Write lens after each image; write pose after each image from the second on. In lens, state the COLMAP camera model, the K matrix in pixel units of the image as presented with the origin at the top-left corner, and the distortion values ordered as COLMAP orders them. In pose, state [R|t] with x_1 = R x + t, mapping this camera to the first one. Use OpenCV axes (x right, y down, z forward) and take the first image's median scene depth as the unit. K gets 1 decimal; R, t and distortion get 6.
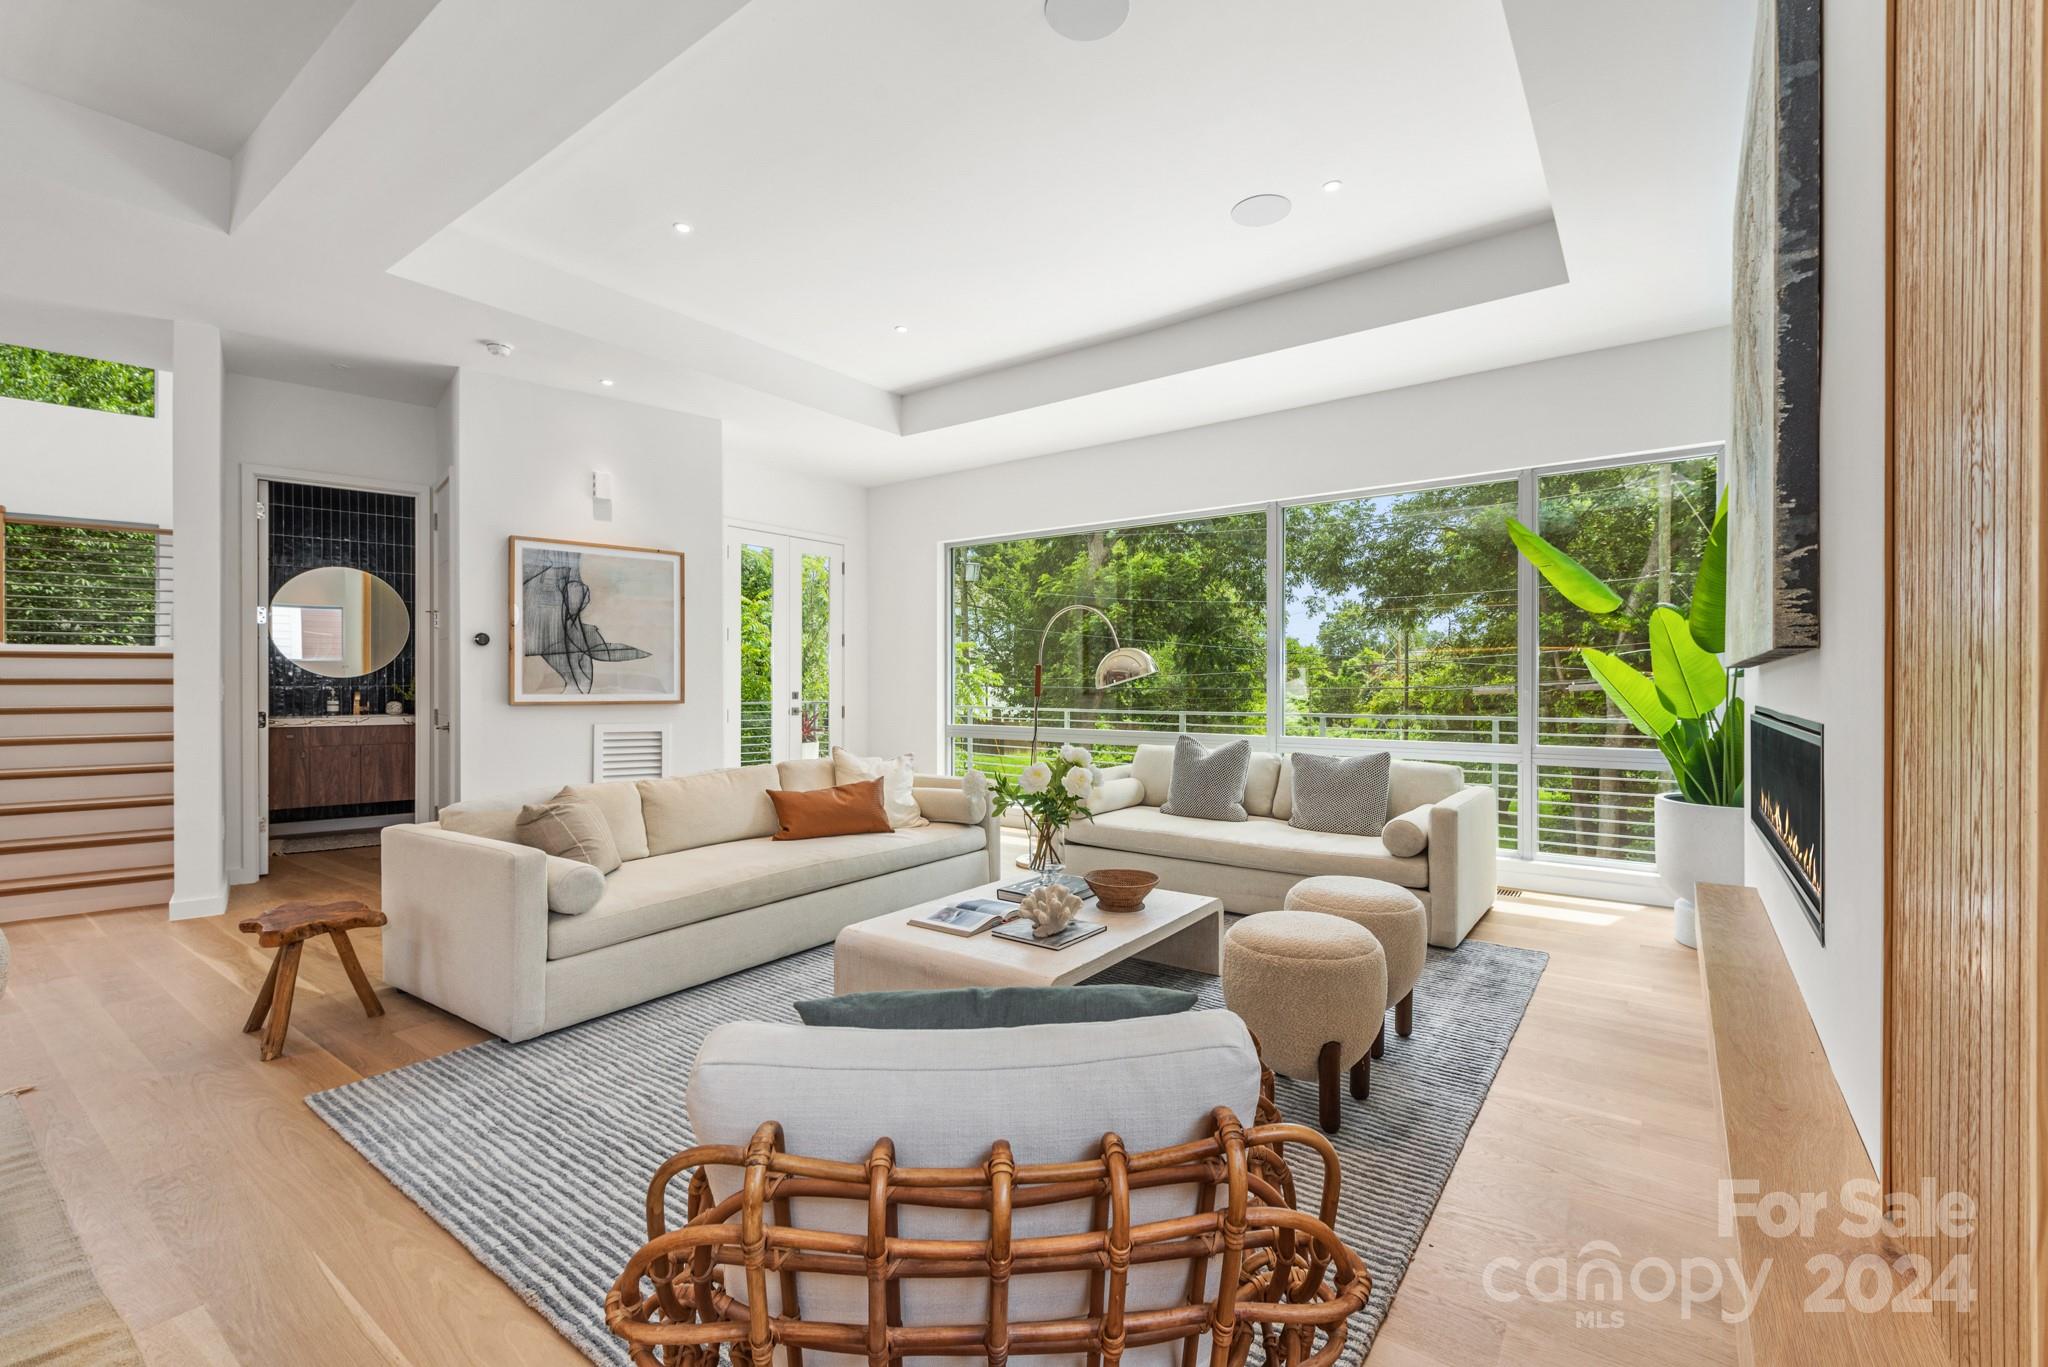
lens RADIAL K [[889.4, 0, 1024.0], [0, 889.4, 683.5], [0, 0, 1]] dist [0.003483, 0.000422]
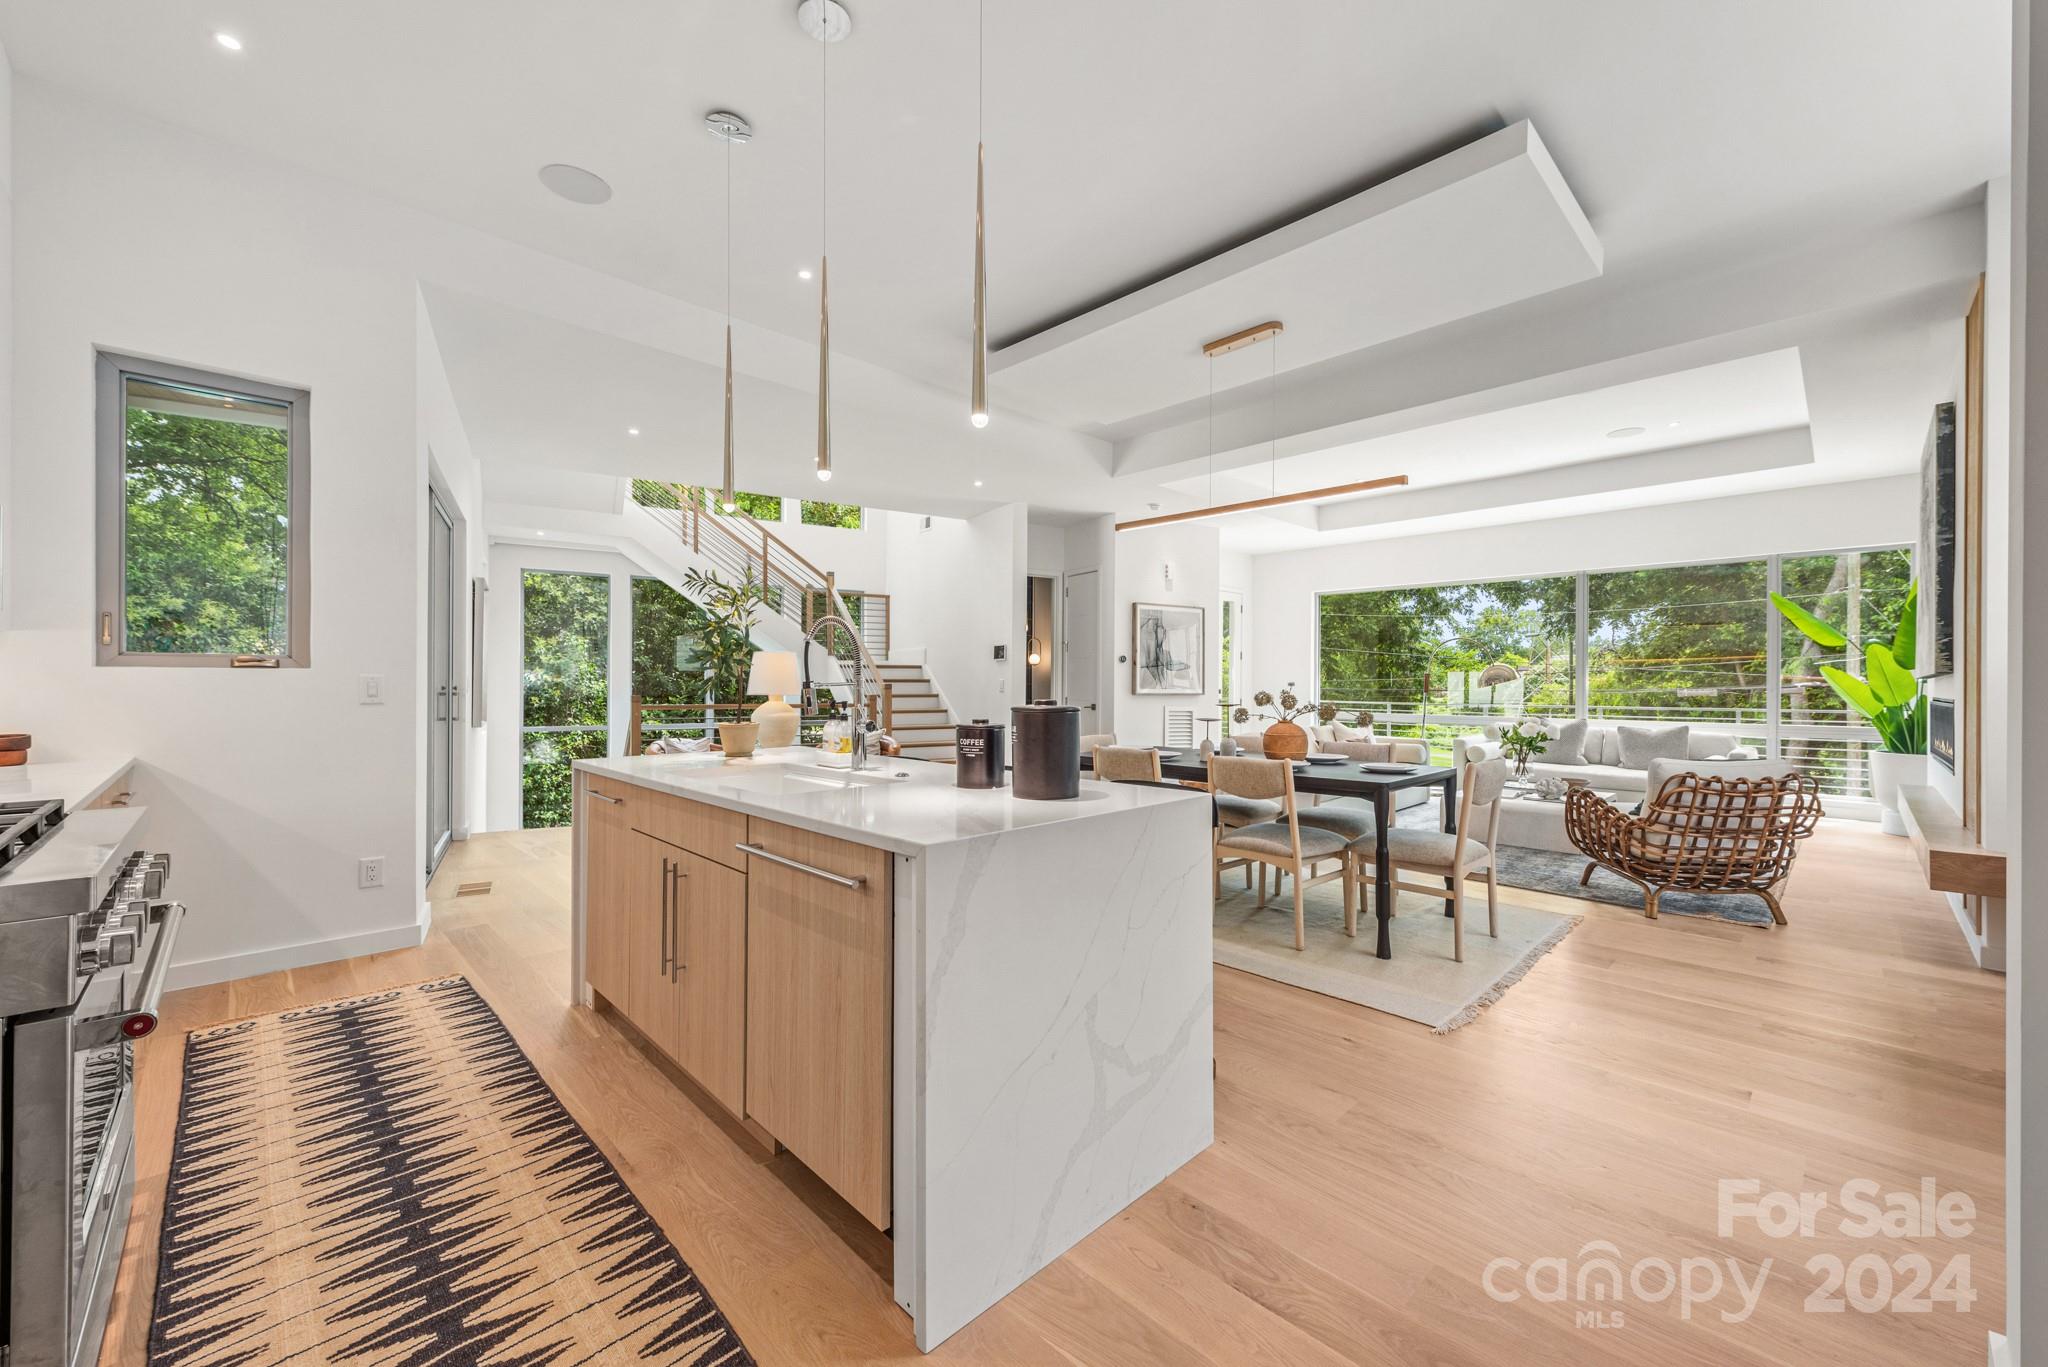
lens RADIAL K [[807.8, 0, 1024.0], [0, 807.8, 683.5], [0, 0, 1]] dist [0.001567, 0.000129]
pose [[0.985860, 0.005213, -0.167491, -0.530233], [-0.005565, 0.999983, -0.001627, 0.004710], [0.167480, 0.002536, 0.985872, -0.677342]]
